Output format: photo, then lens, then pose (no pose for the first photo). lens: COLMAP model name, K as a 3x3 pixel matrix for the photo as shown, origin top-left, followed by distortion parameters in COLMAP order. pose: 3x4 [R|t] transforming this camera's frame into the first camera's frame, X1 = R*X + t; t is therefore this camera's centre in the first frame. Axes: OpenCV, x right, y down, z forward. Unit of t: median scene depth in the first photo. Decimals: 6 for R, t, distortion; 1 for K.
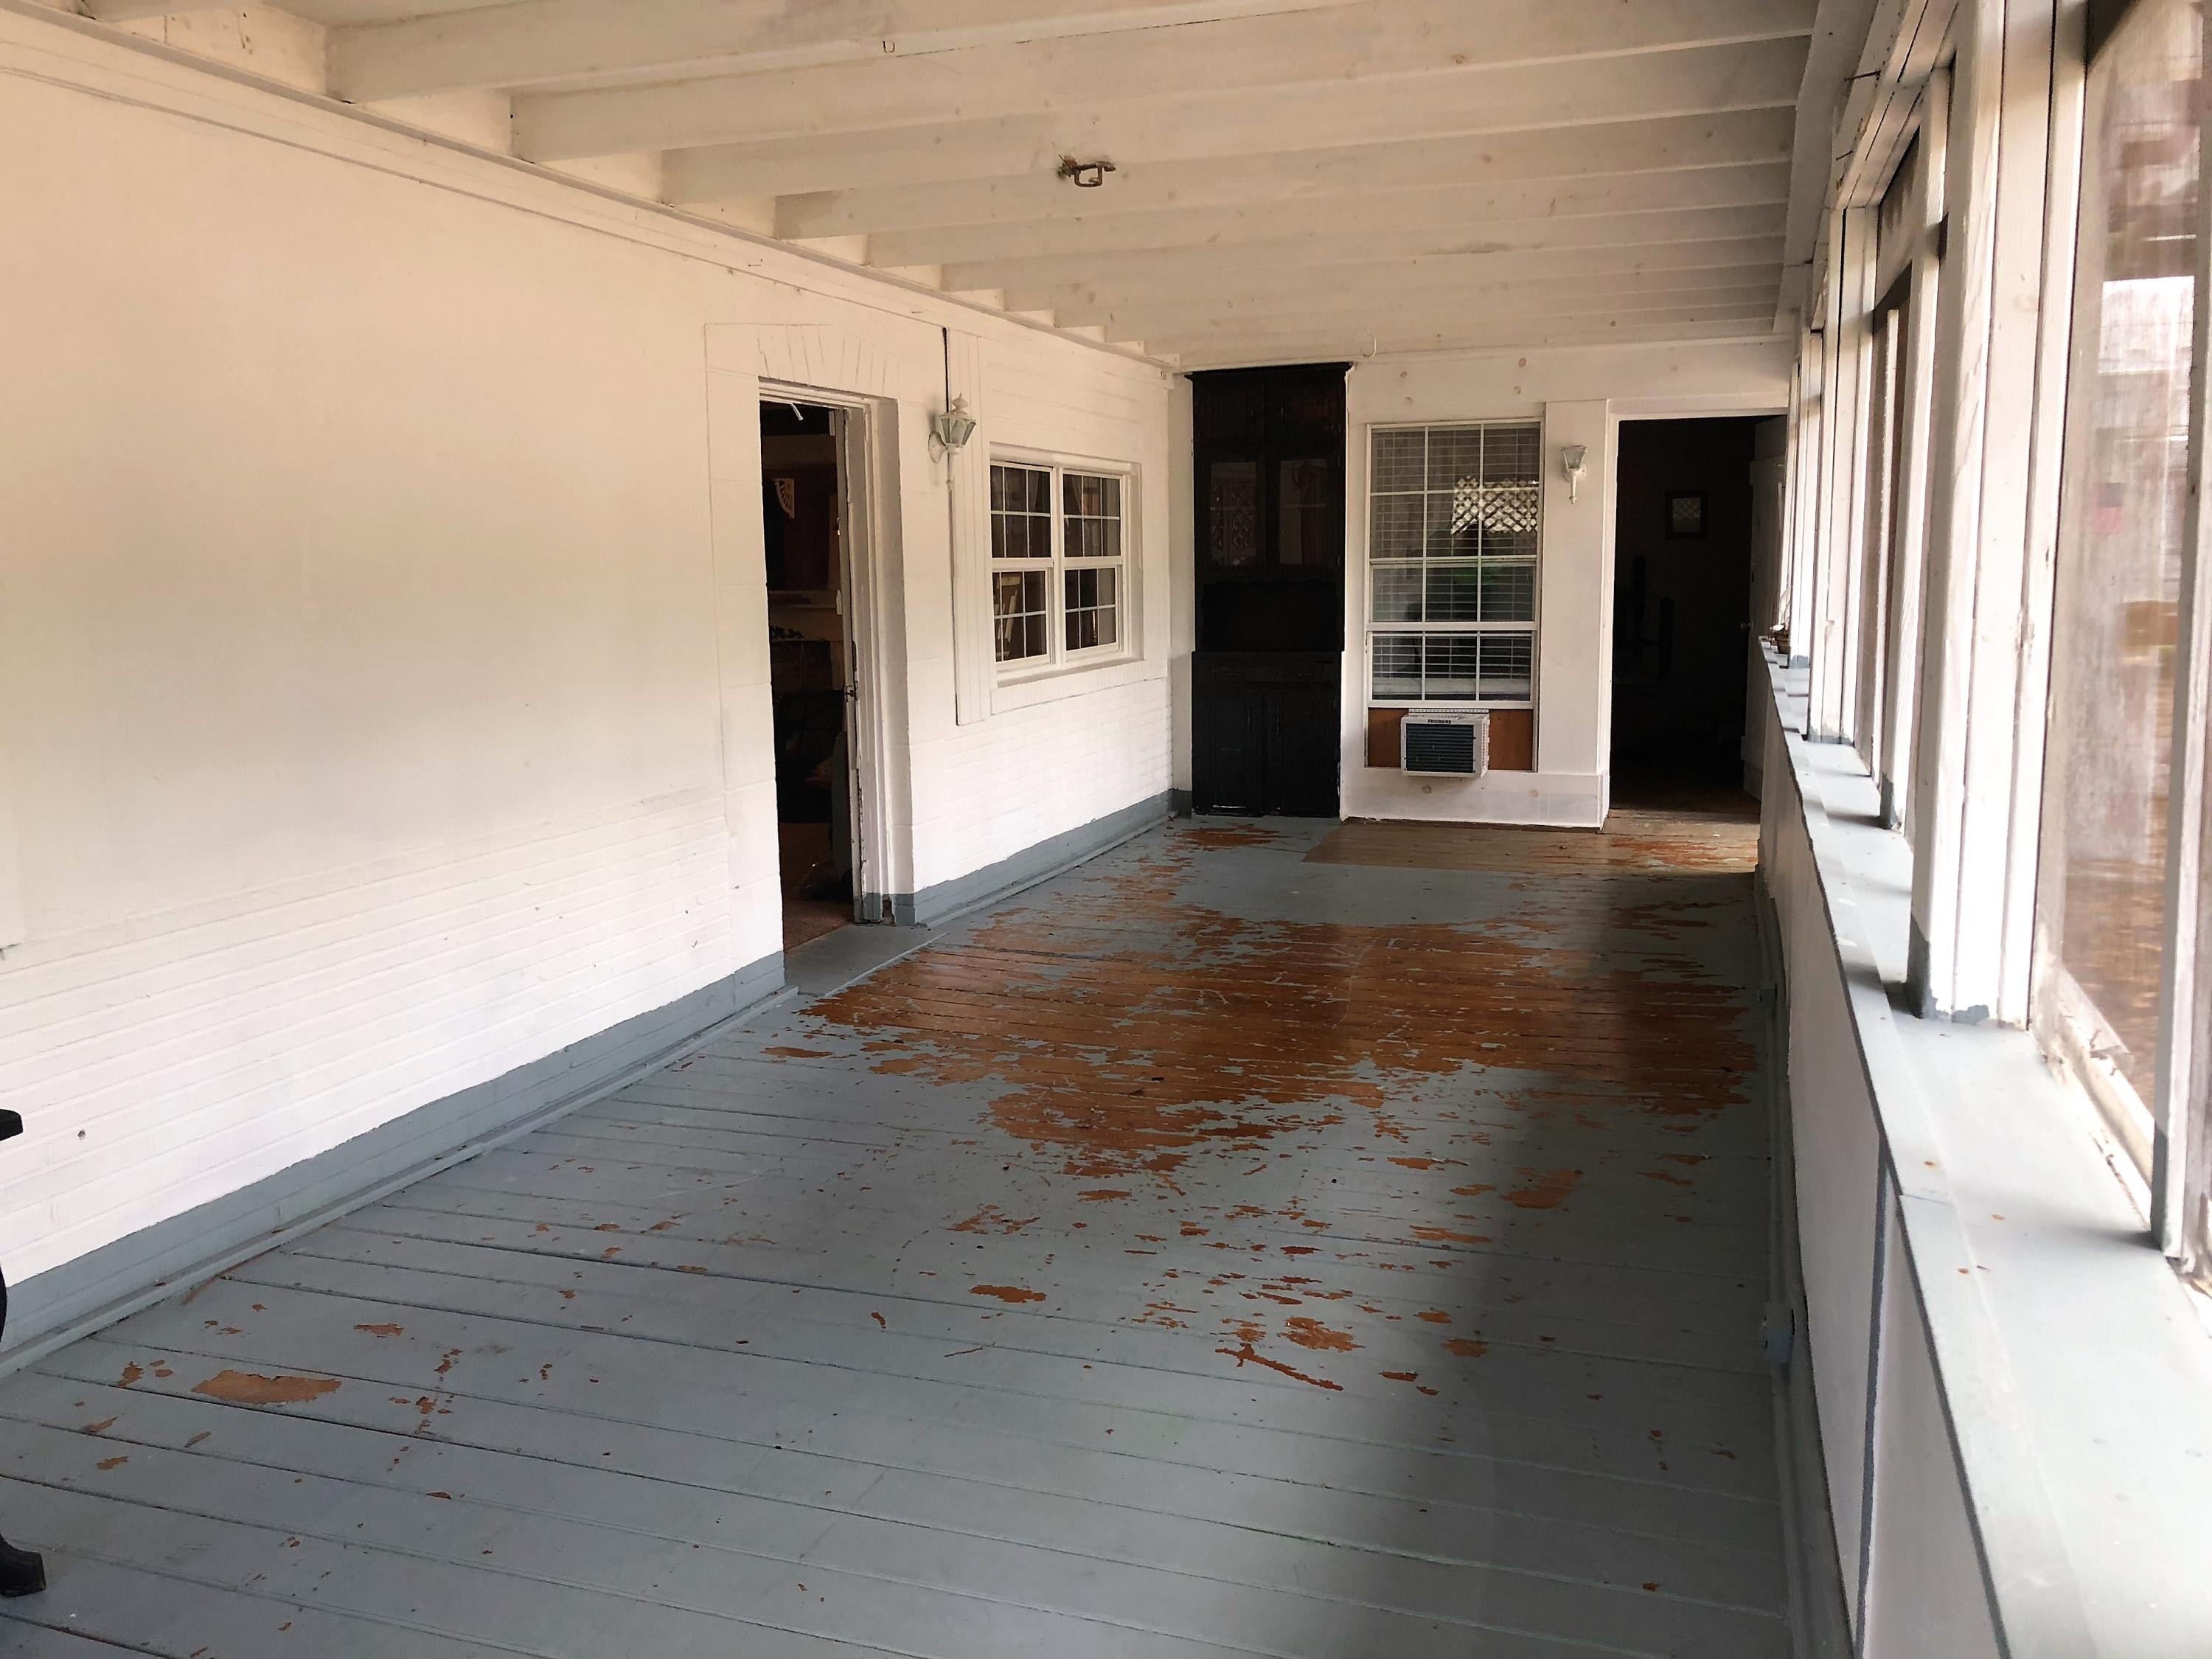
lens RADIAL K [[1823.8, 0, 1071.1], [0, 1823.8, 836.6], [0, 0, 1]] dist [-0.010467, -0.006680]
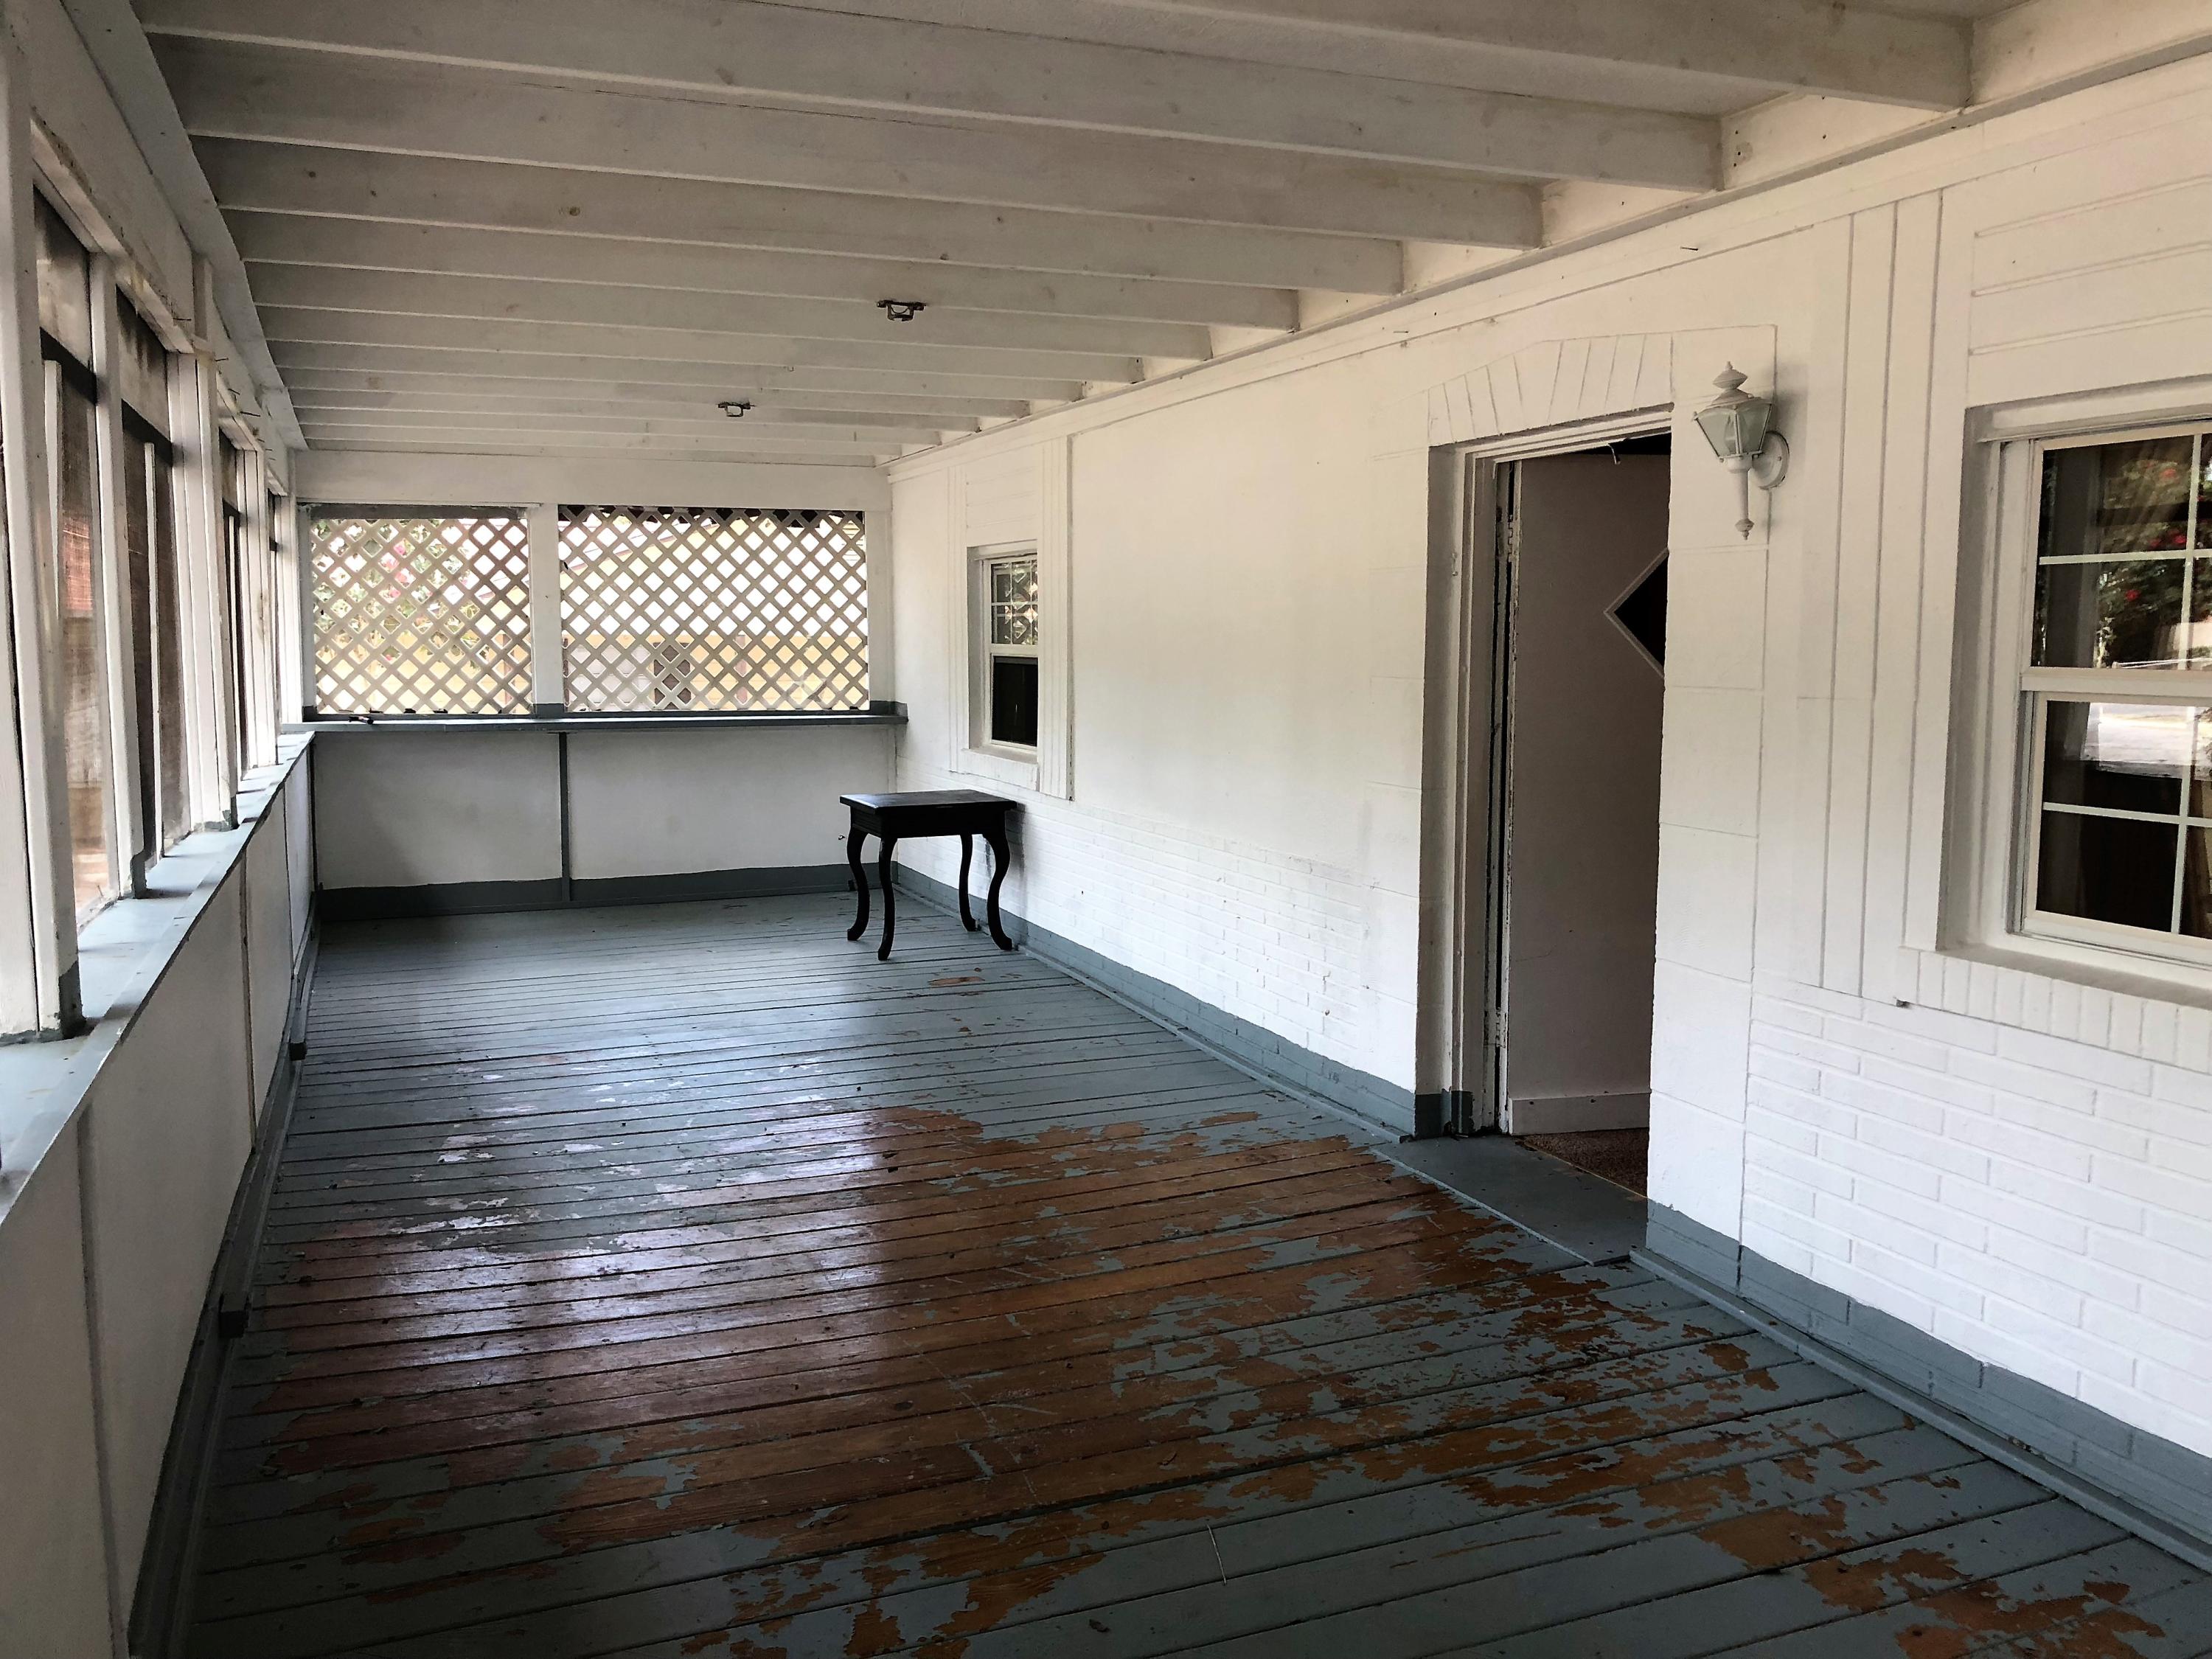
lens RADIAL K [[1781.5, 0, 1106.0], [0, 1781.5, 829.5], [0, 0, 1]] dist [-0.074136, -0.008813]
pose [[-0.753412, 0.097384, -0.650298, 0.536366], [-0.080539, 0.967859, 0.238249, -0.272791], [0.652598, 0.231874, -0.721353, 1.603579]]
